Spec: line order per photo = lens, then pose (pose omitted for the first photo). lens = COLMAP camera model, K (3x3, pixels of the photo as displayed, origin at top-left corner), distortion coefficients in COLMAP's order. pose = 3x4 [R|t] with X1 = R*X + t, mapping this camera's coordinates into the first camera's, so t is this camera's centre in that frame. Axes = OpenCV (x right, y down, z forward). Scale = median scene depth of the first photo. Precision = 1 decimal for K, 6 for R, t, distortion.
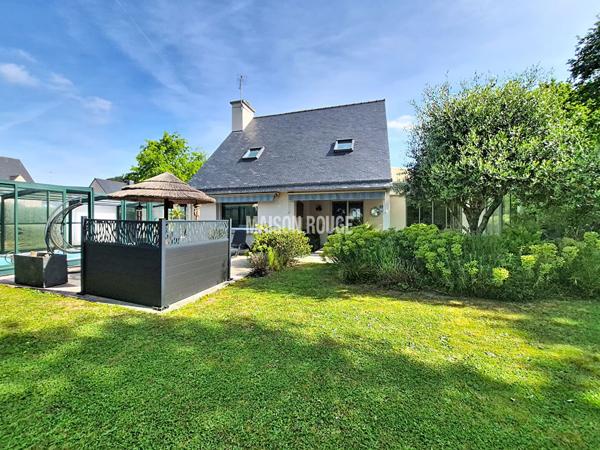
lens RADIAL K [[244.3, 0, 291.4], [0, 244.3, 226.4], [0, 0, 1]] dist [-0.009402, -0.000203]
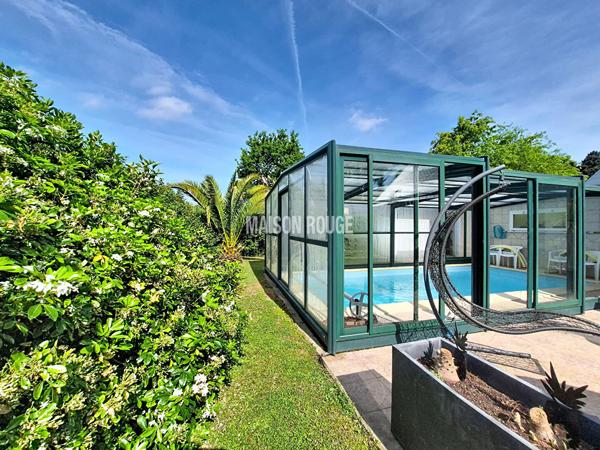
lens RADIAL K [[246.2, 0, 311.4], [0, 246.2, 215.3], [0, 0, 1]] dist [0.001768, 0.000199]
pose [[0.578373, -0.021118, -0.815499, -0.146322], [-0.029843, 0.998448, -0.047021, -0.005391], [0.815226, 0.051532, 0.576845, 0.134144]]
